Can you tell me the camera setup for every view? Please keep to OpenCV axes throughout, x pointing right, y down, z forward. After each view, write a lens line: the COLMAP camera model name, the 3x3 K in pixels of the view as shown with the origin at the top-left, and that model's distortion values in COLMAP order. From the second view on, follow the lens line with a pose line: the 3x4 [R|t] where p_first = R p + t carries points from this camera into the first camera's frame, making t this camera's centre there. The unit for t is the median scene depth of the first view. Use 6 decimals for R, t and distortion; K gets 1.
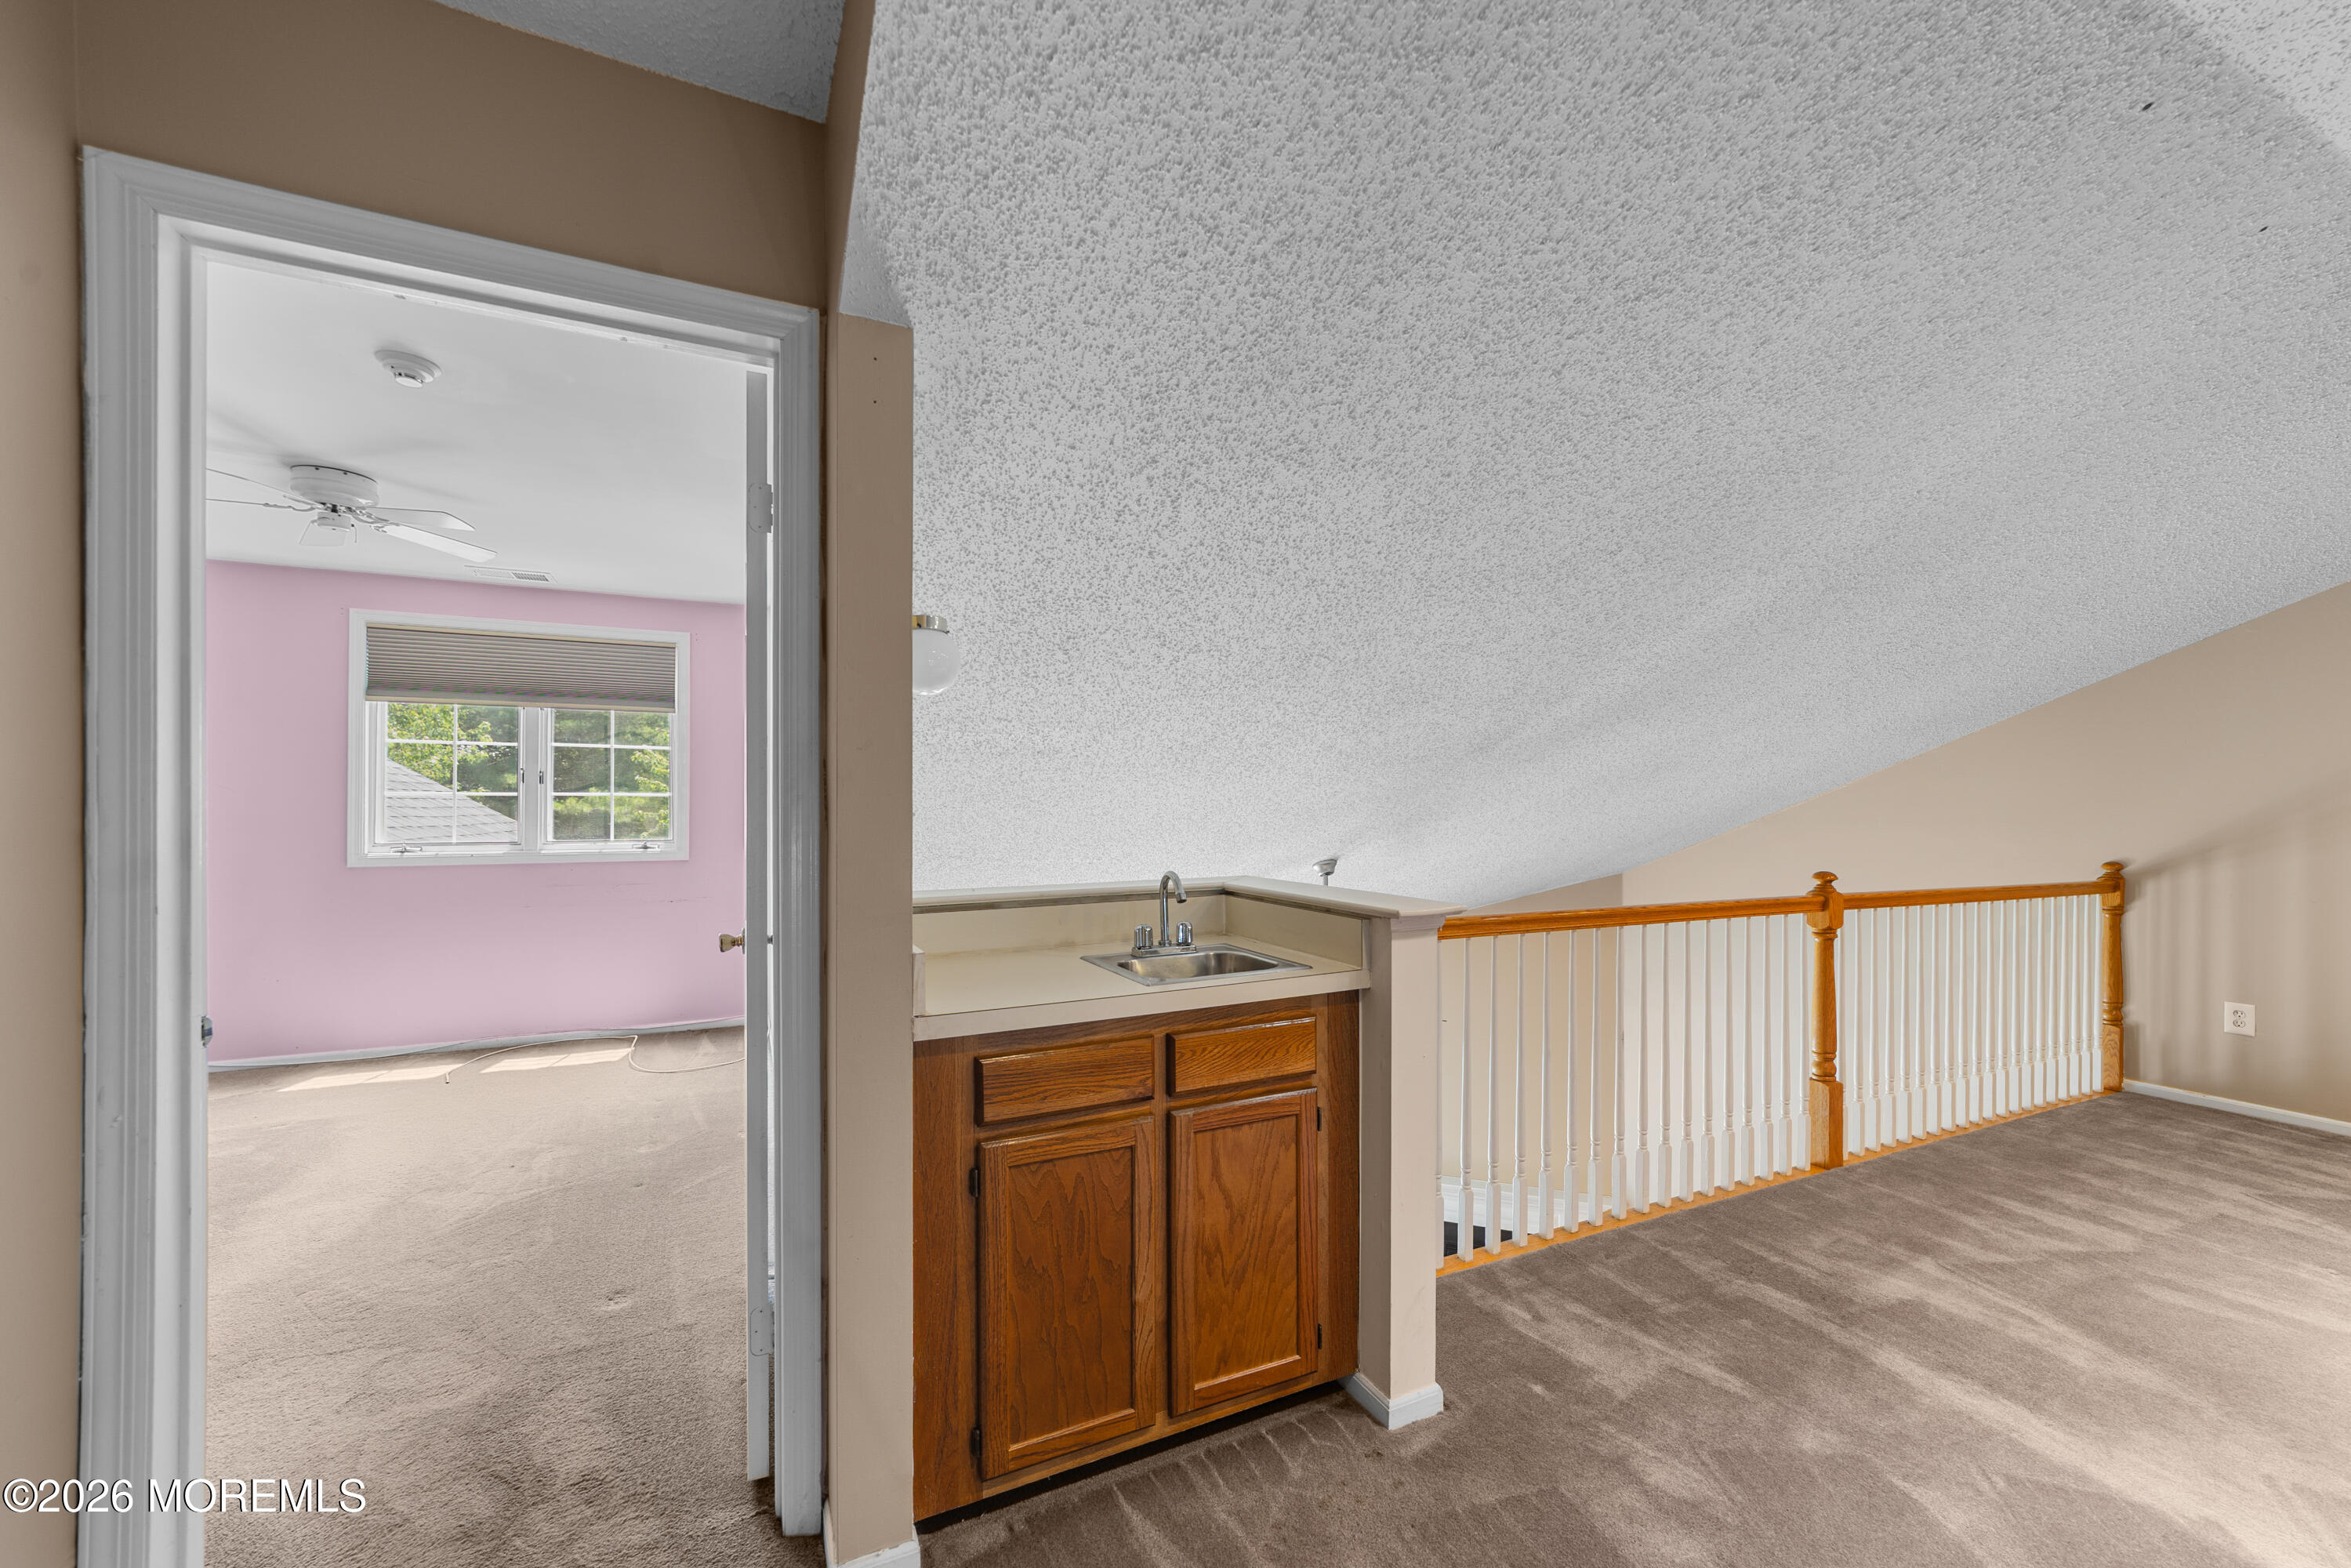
lens RADIAL K [[907.3, 0, 1163.1], [0, 907.3, 807.8], [0, 0, 1]] dist [0.002822, 0.000453]
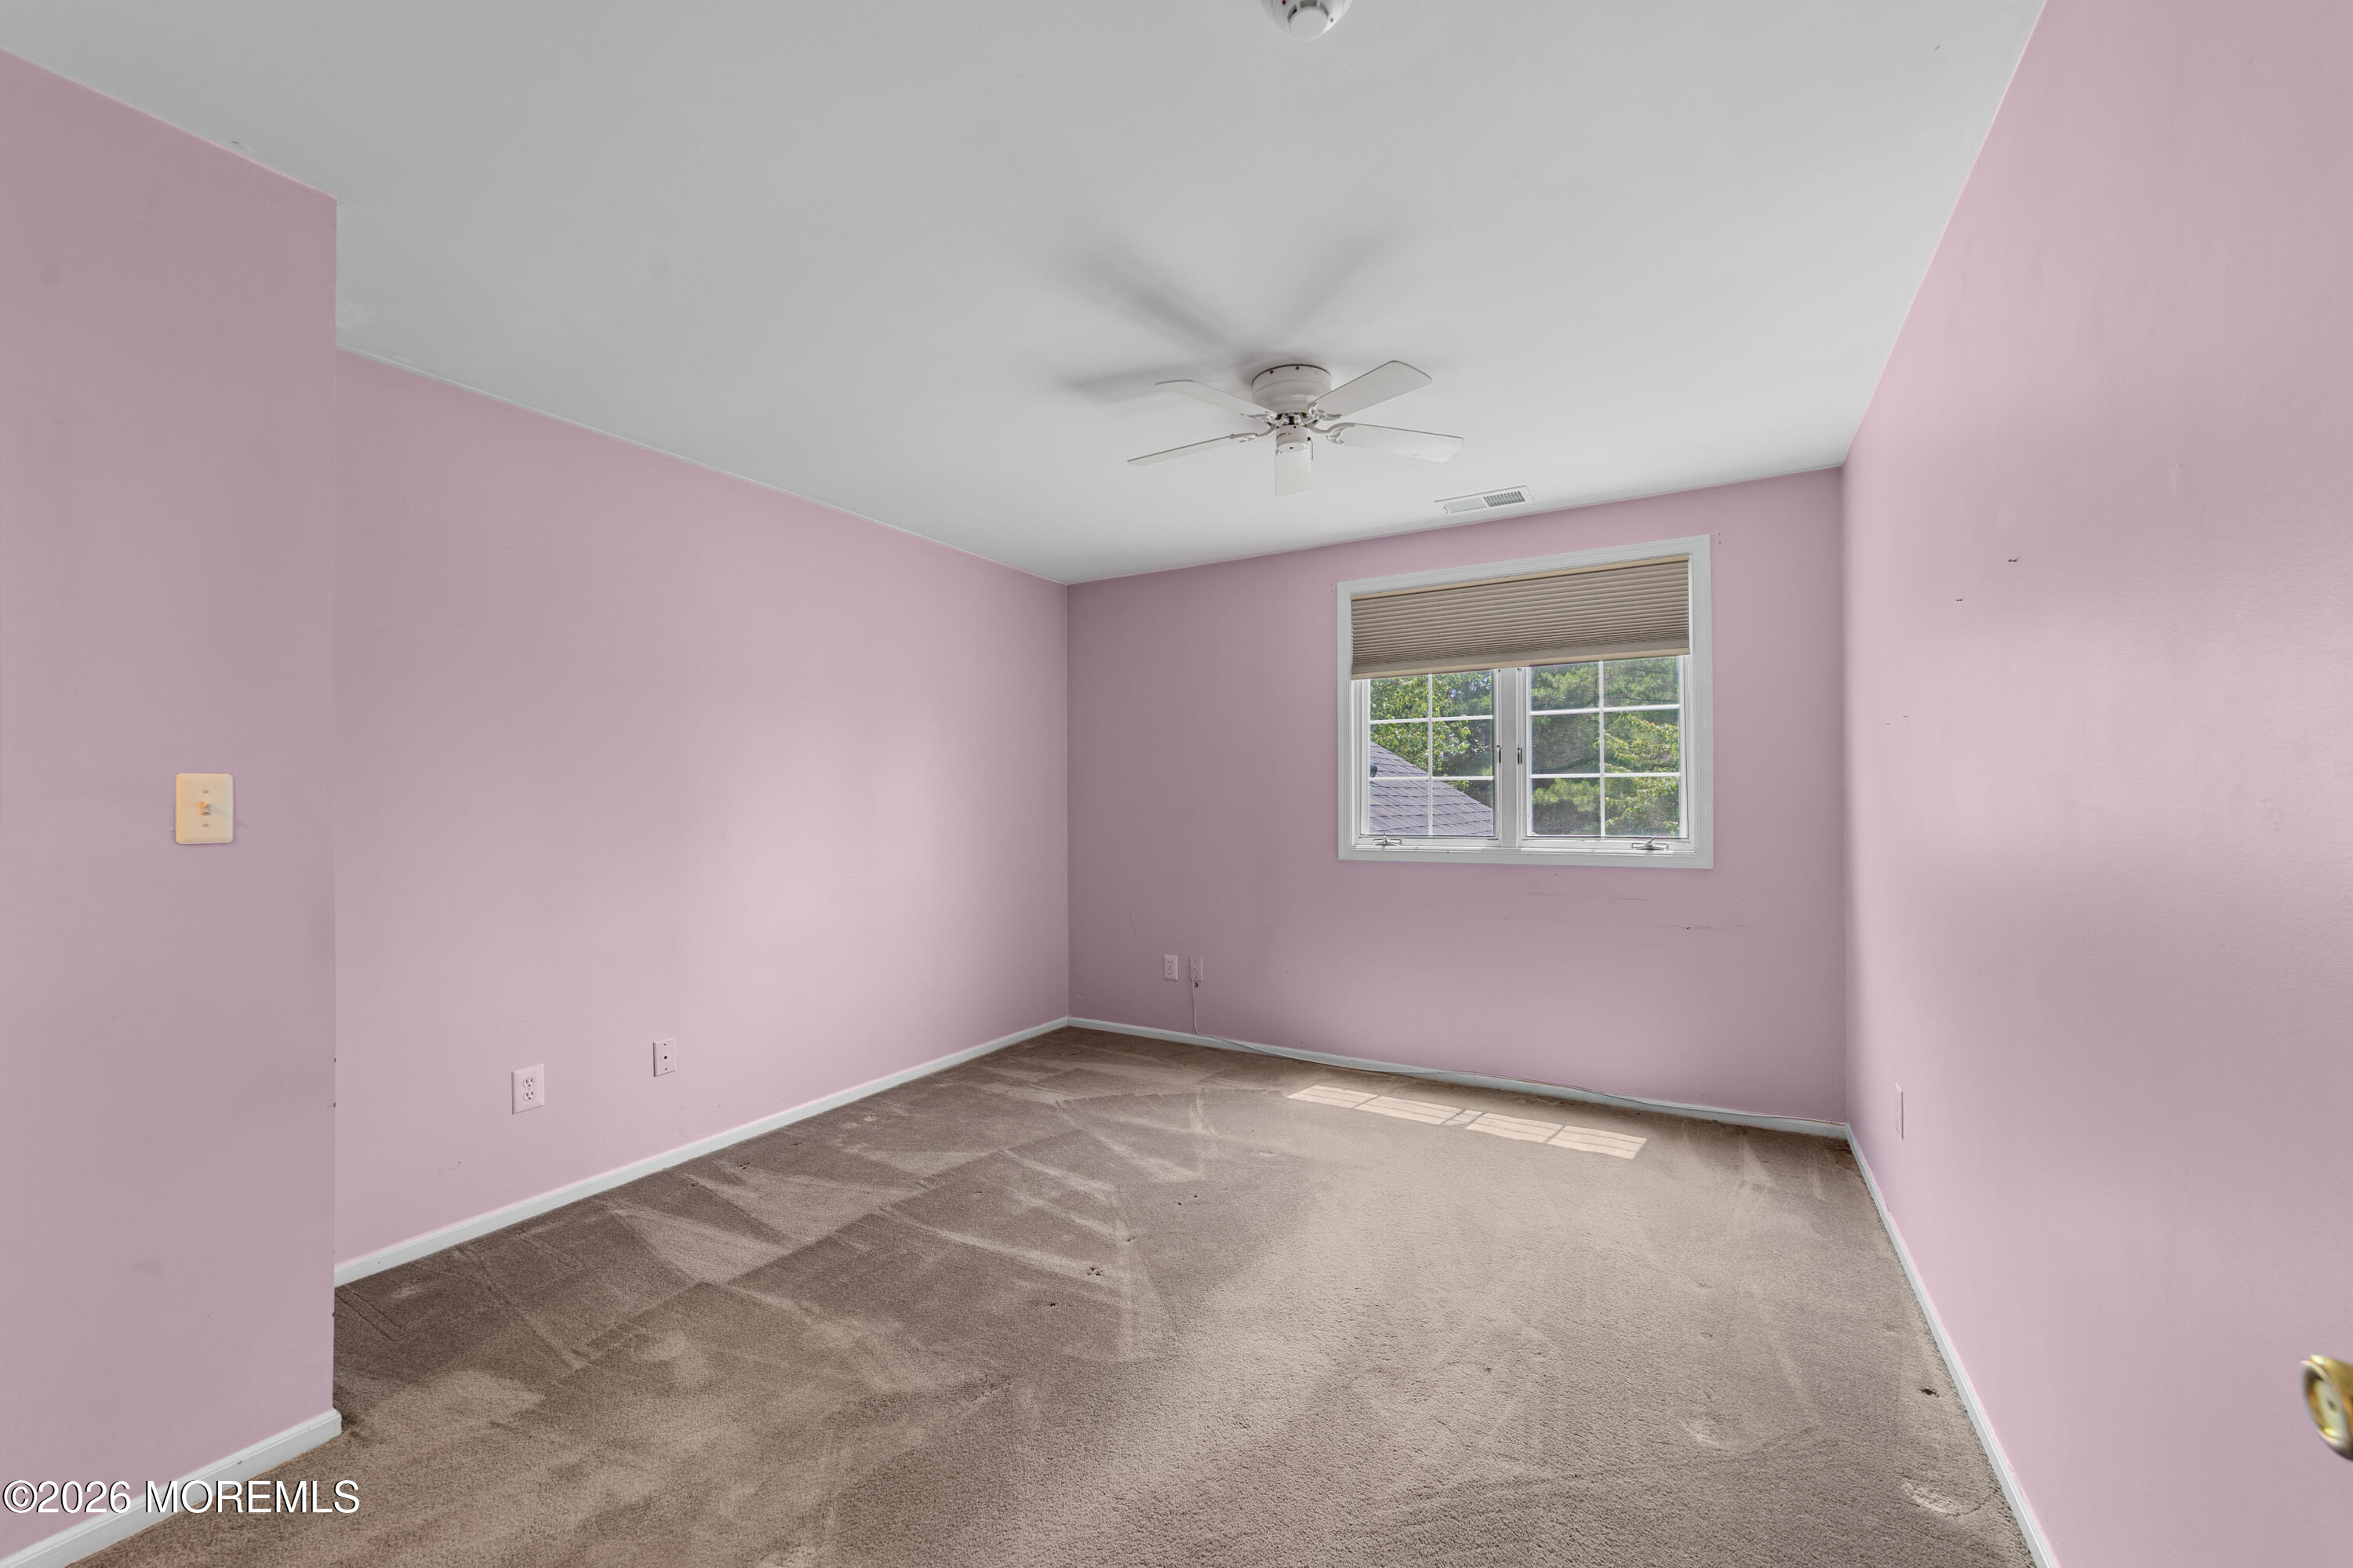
lens RADIAL K [[908.1, 0, 1176.5], [0, 908.1, 795.8], [0, 0, 1]] dist [0.002822, 0.000453]
pose [[0.574893, -0.009743, -0.818171, -0.211164], [0.009068, 0.999944, -0.005536, 0.003019], [0.818179, -0.004236, 0.574949, 0.304395]]
